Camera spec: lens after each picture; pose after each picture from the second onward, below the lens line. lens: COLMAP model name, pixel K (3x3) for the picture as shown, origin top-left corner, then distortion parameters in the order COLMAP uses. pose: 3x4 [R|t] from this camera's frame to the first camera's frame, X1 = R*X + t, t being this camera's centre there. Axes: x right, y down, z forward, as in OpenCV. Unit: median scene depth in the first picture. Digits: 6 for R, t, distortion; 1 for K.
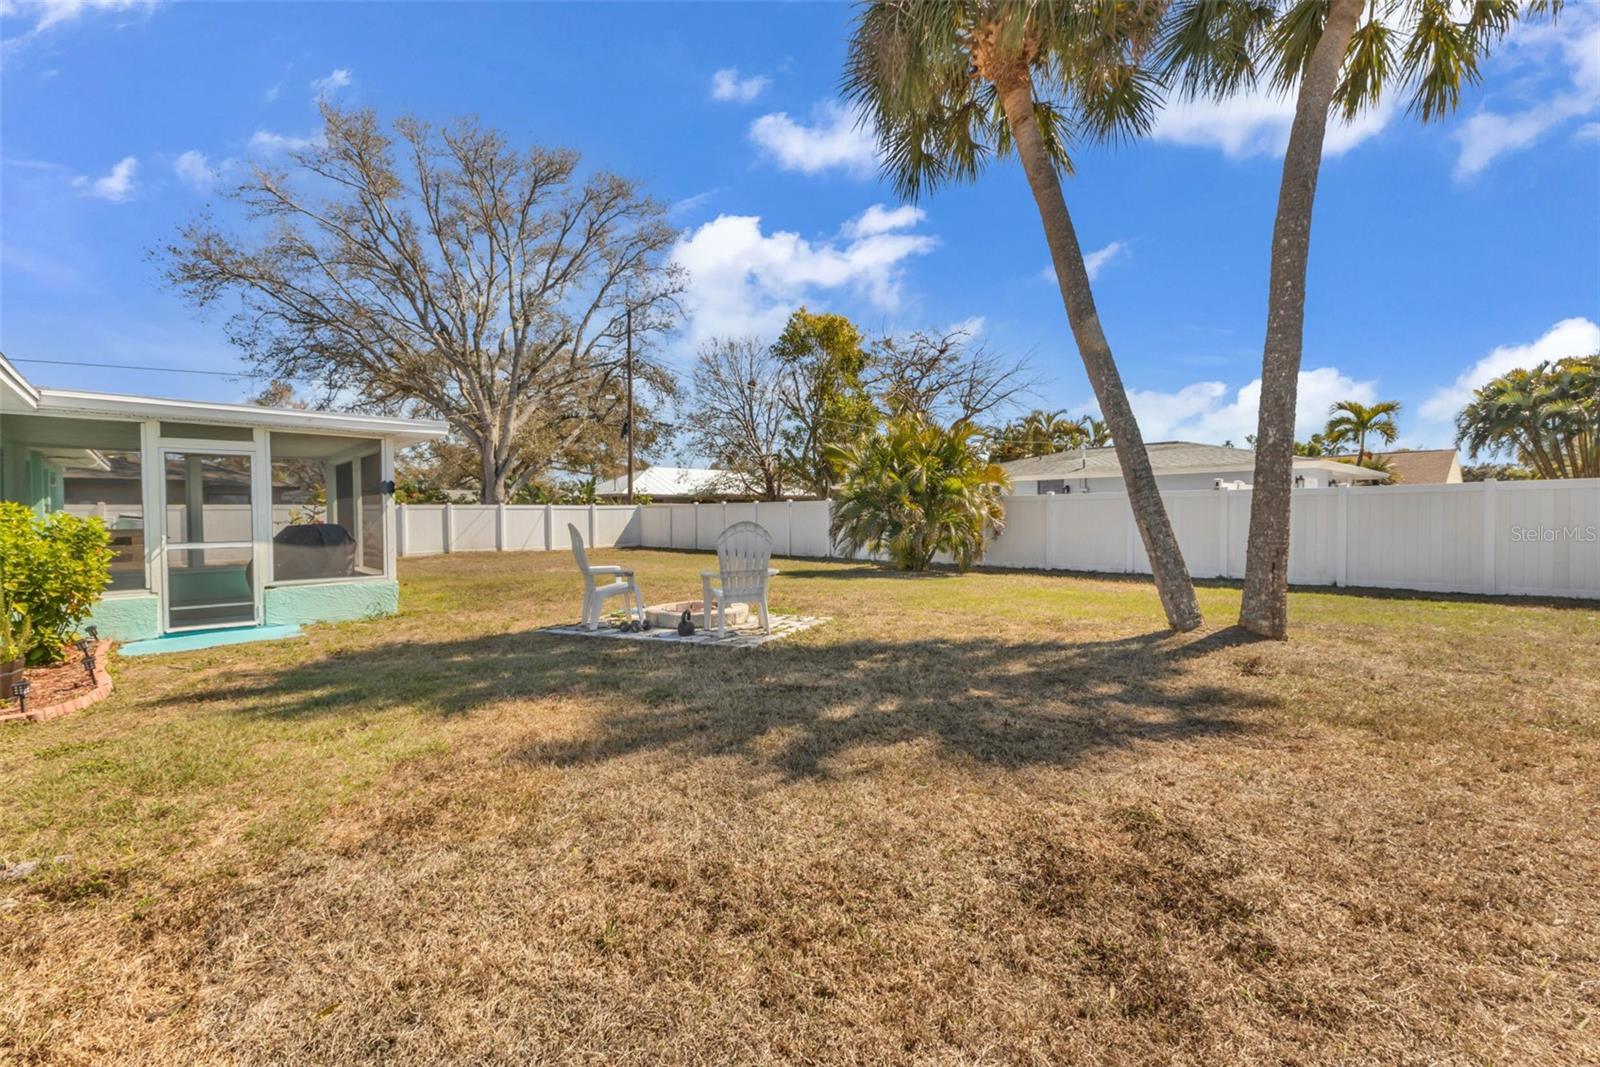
lens RADIAL K [[668.5, 0, 795.0], [0, 668.5, 538.0], [0, 0, 1]] dist [0.005006, 0.000109]
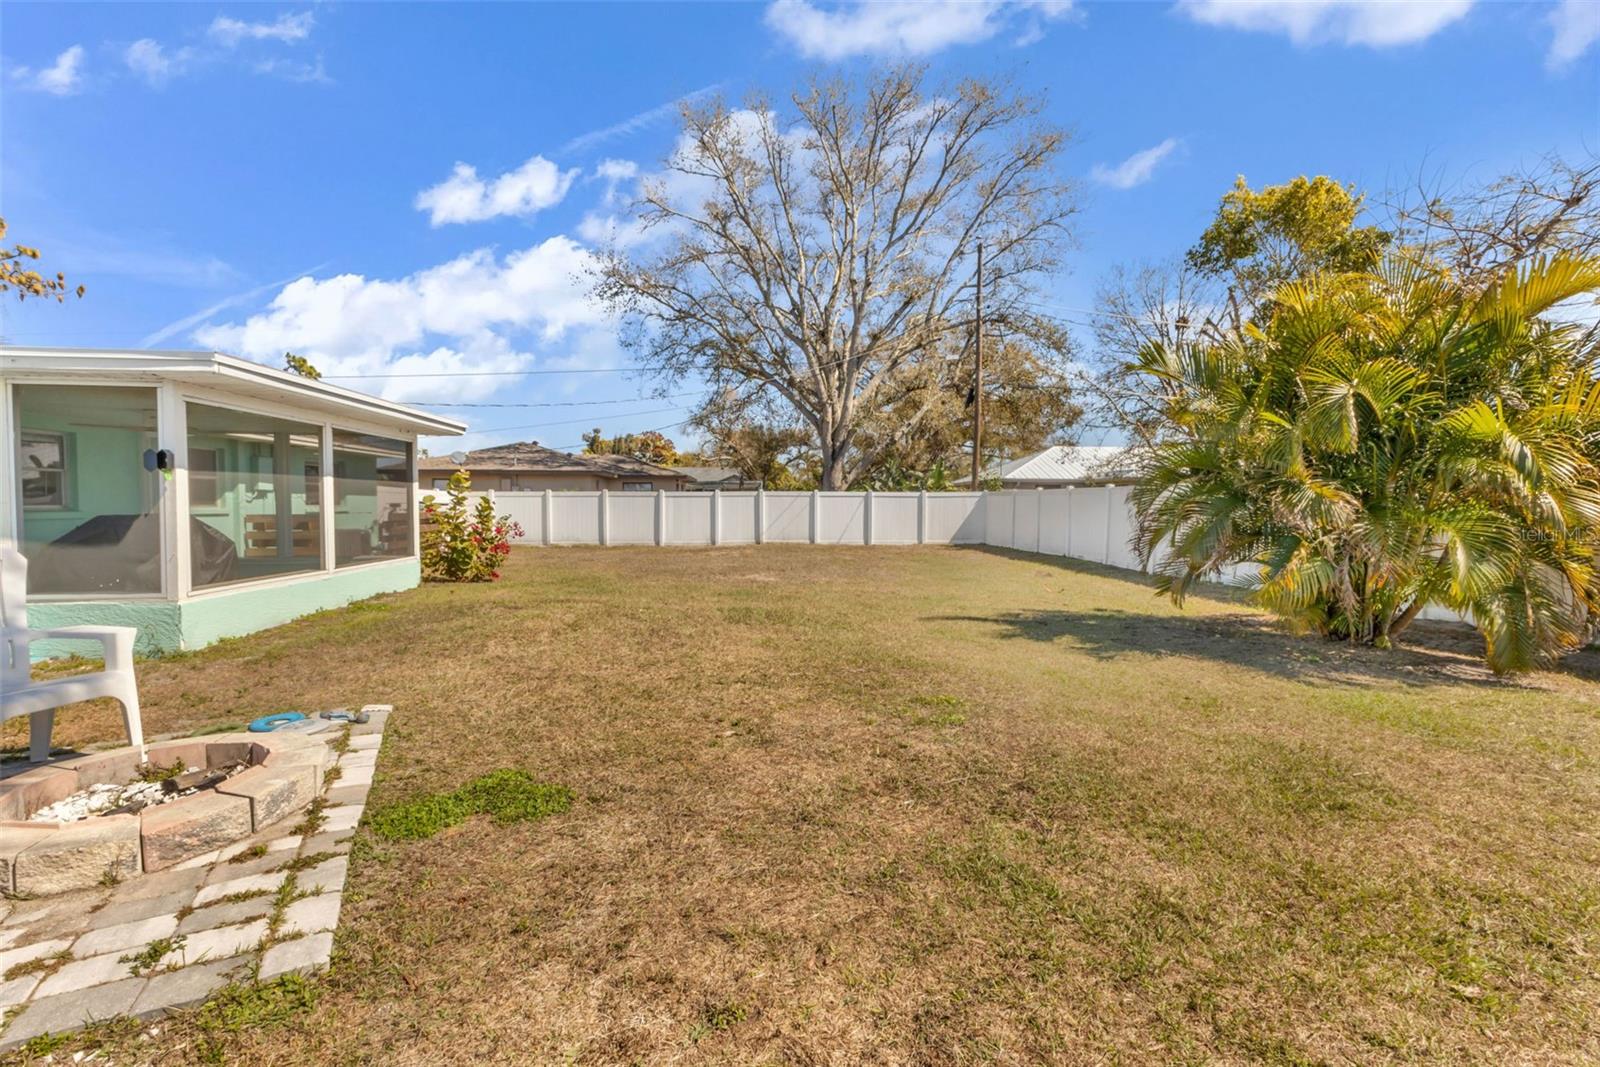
lens RADIAL K [[668.5, 0, 822.1], [0, 668.5, 533.4], [0, 0, 1]] dist [0.005006, 0.000109]
pose [[0.799656, 0.035991, -0.599379, 0.093718], [-0.029281, 0.999352, 0.020943, -0.011916], [0.599744, 0.000803, 0.800191, 0.275211]]
